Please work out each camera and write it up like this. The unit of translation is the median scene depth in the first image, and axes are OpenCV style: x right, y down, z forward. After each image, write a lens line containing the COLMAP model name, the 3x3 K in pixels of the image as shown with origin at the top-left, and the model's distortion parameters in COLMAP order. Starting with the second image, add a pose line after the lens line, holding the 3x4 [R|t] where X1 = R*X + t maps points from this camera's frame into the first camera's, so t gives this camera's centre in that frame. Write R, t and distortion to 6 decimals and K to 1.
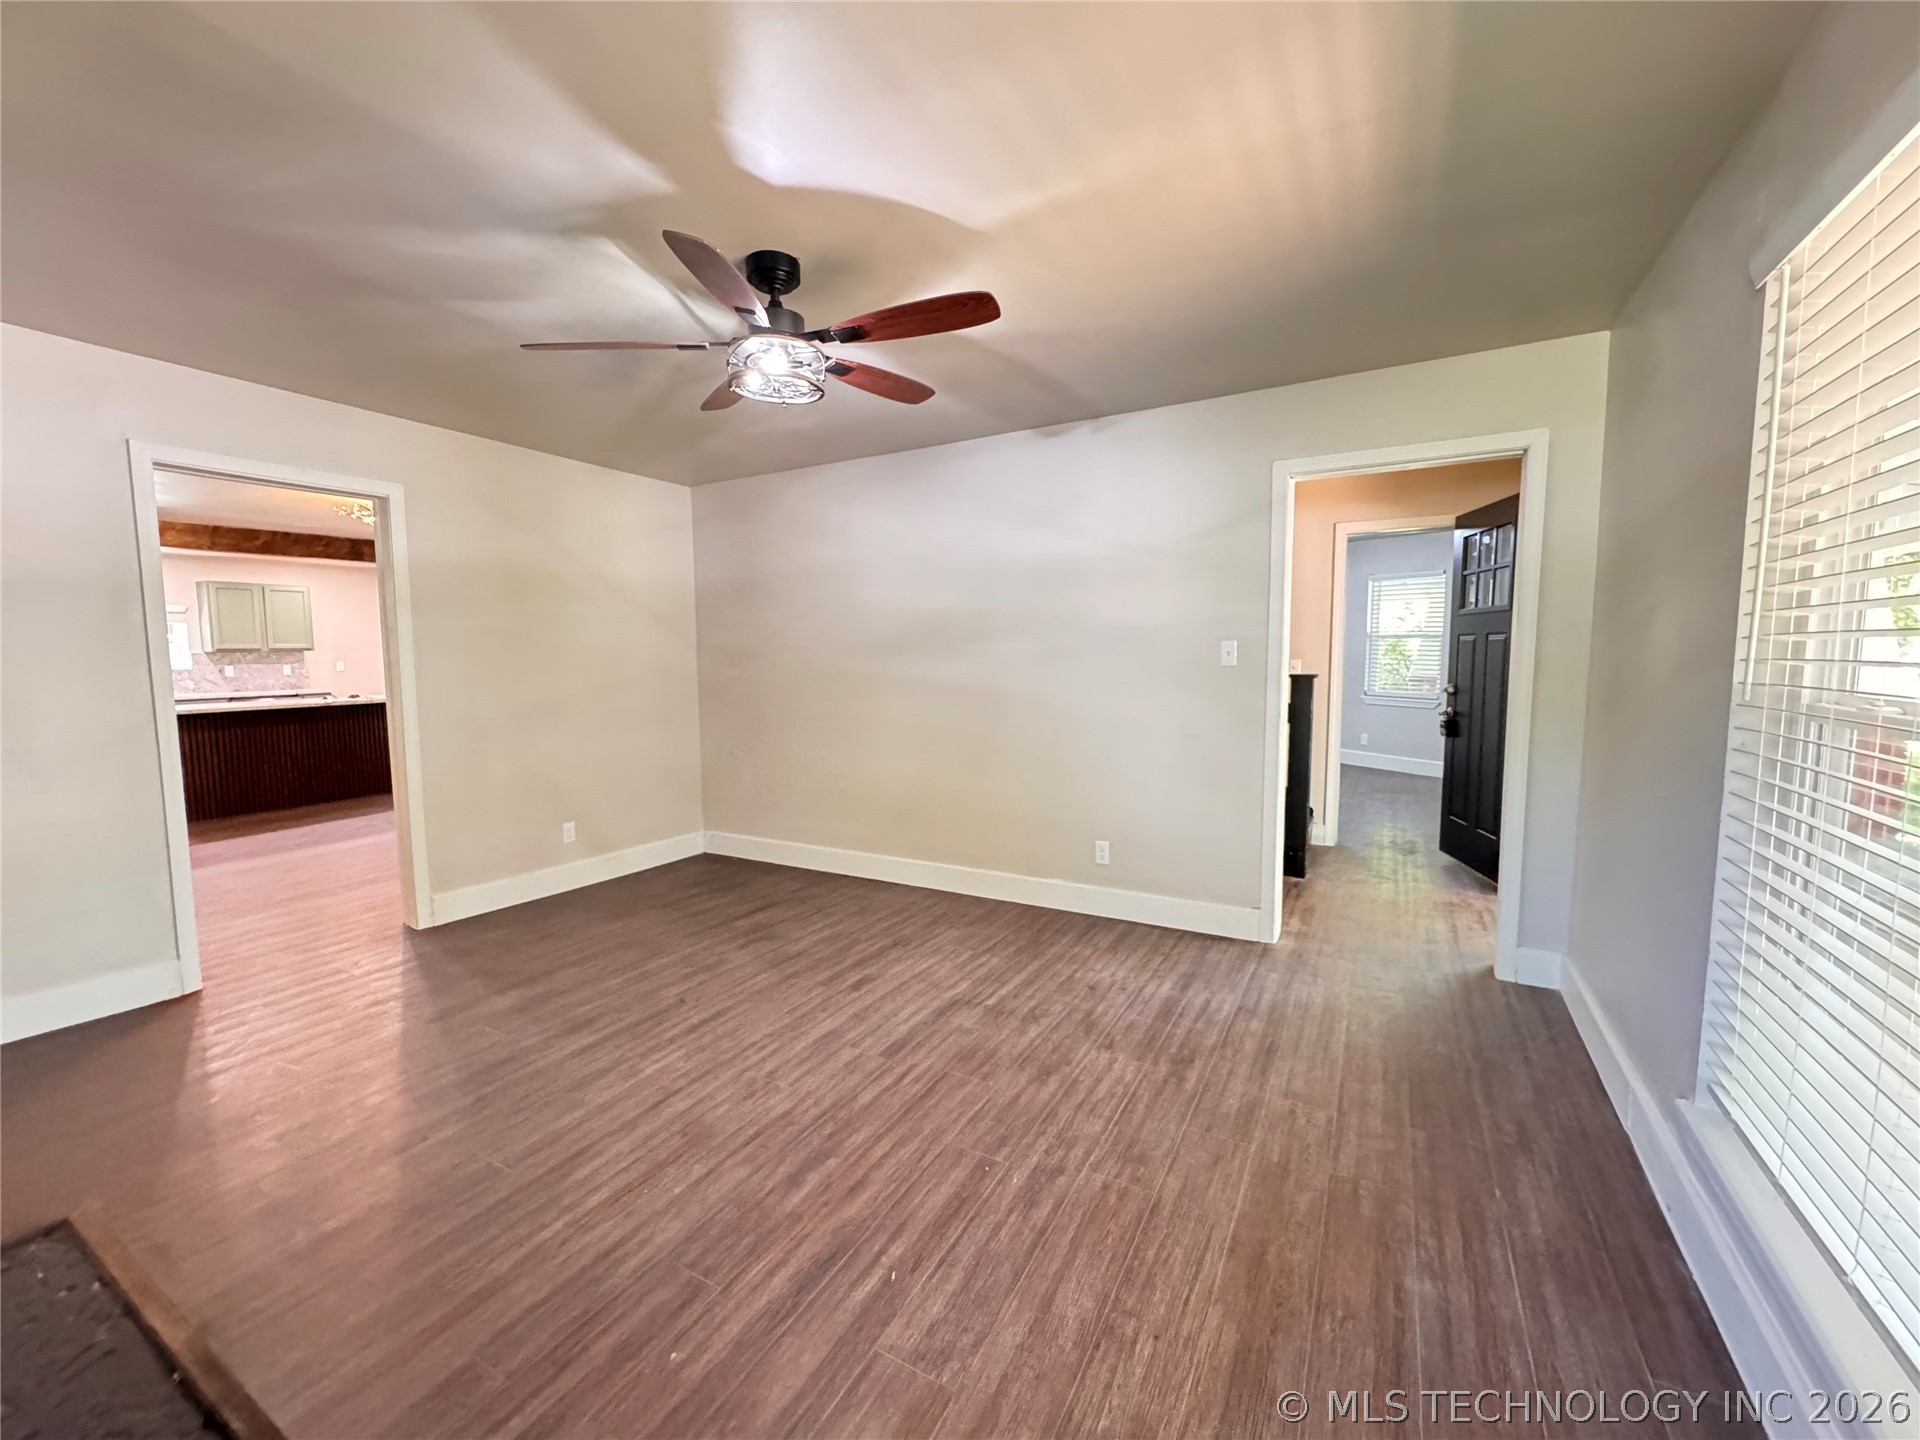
lens RADIAL K [[768.5, 0, 958.7], [0, 768.5, 719.9], [0, 0, 1]] dist [-0.001227, 0.000023]
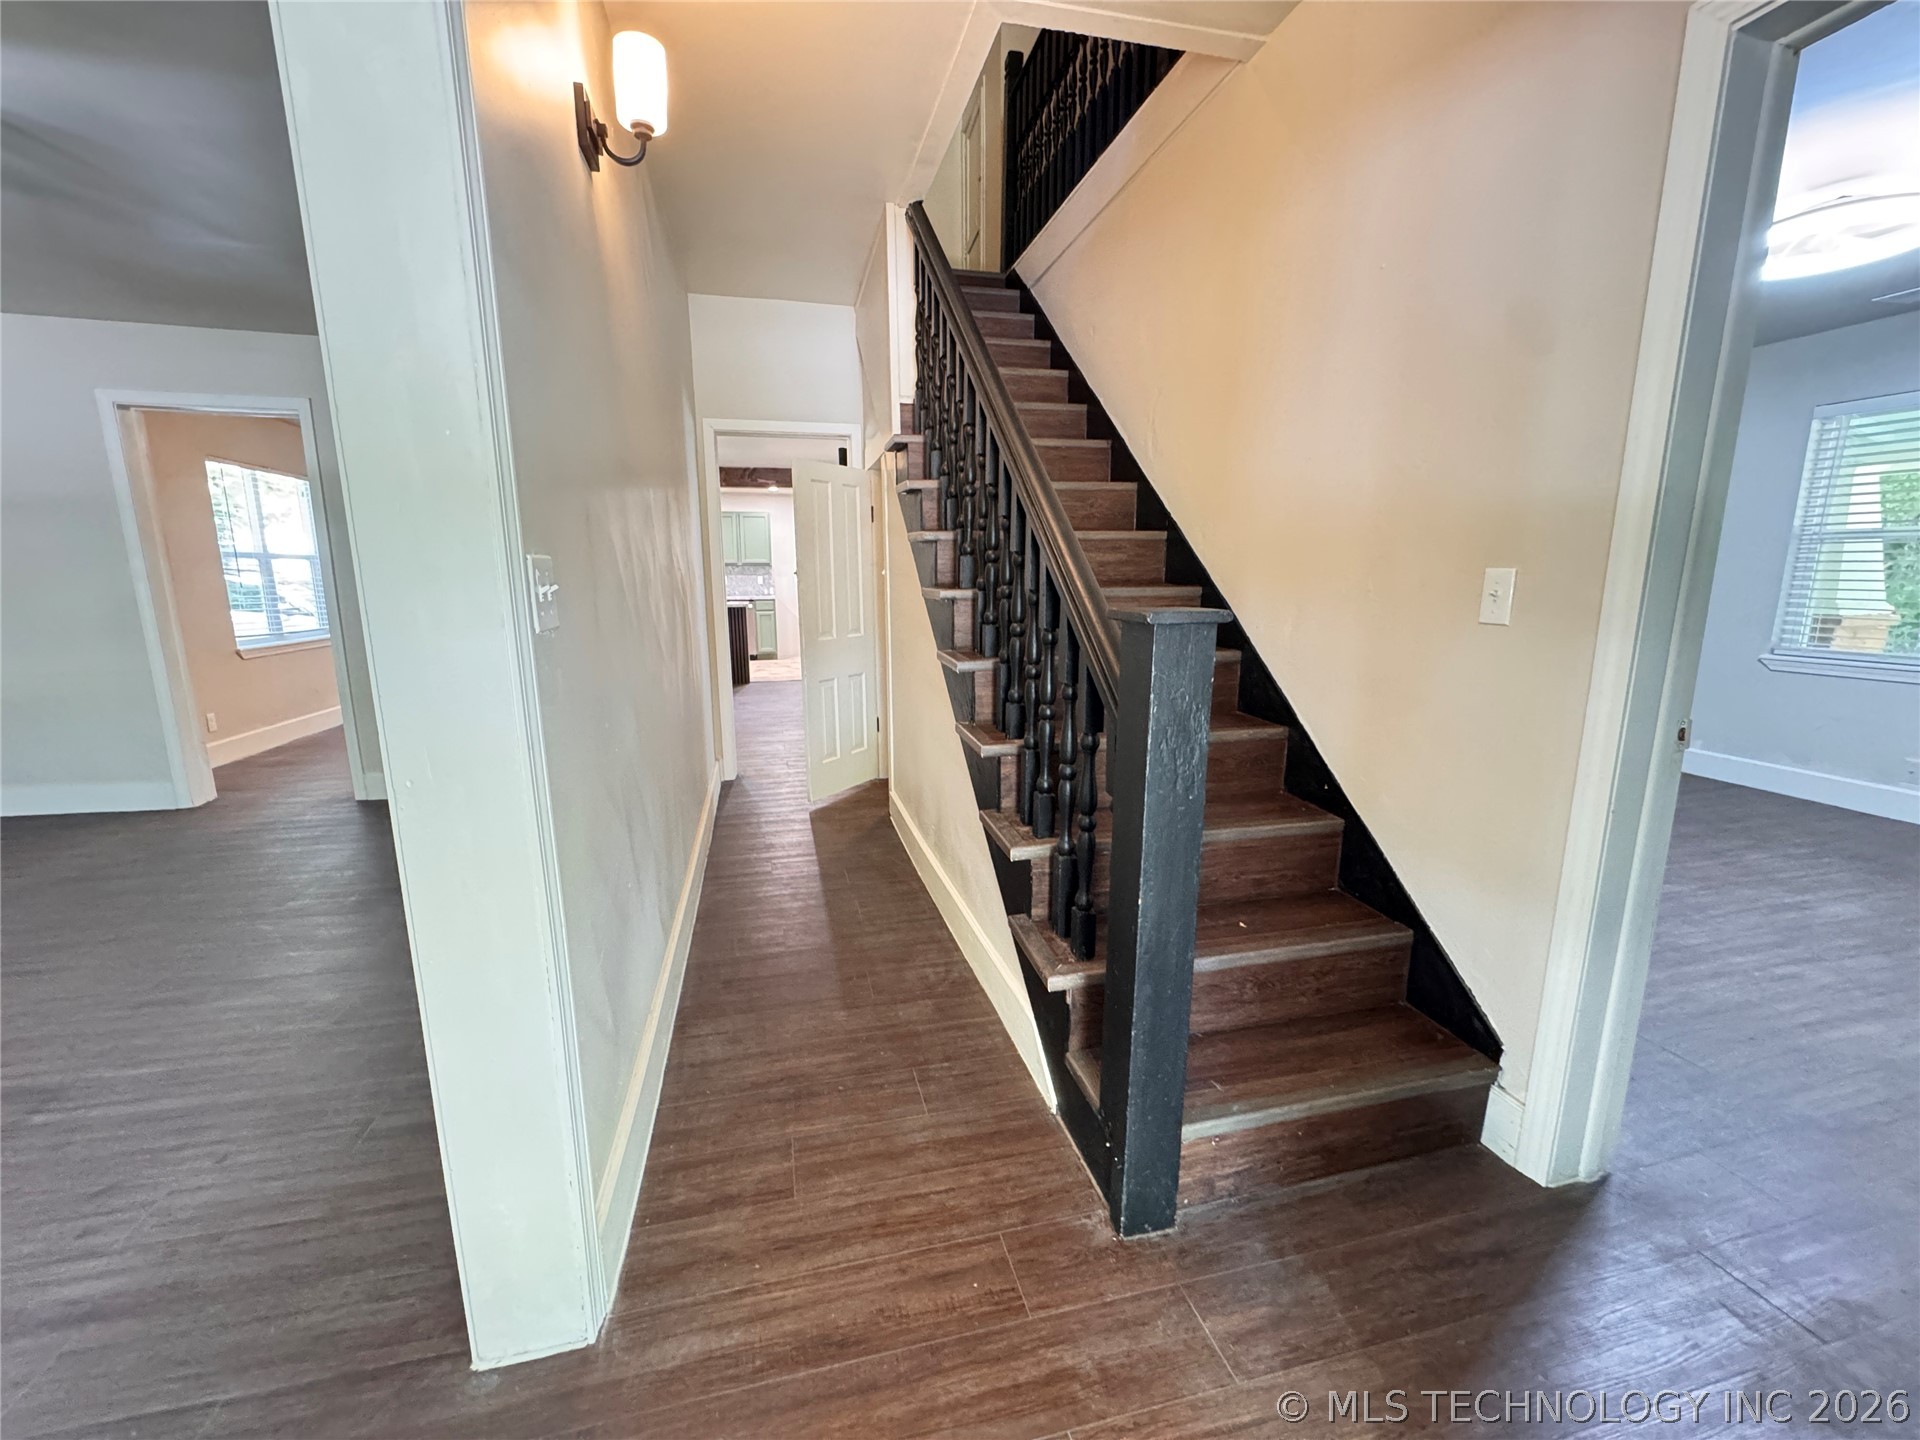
lens RADIAL K [[768.5, 0, 954.1], [0, 768.5, 719.0], [0, 0, 1]] dist [-0.001227, 0.000023]
pose [[0.681972, 0.136592, -0.718510, 0.331007], [-0.062850, 0.989717, 0.128495, -0.023886], [0.728673, -0.042471, 0.683544, 0.403884]]
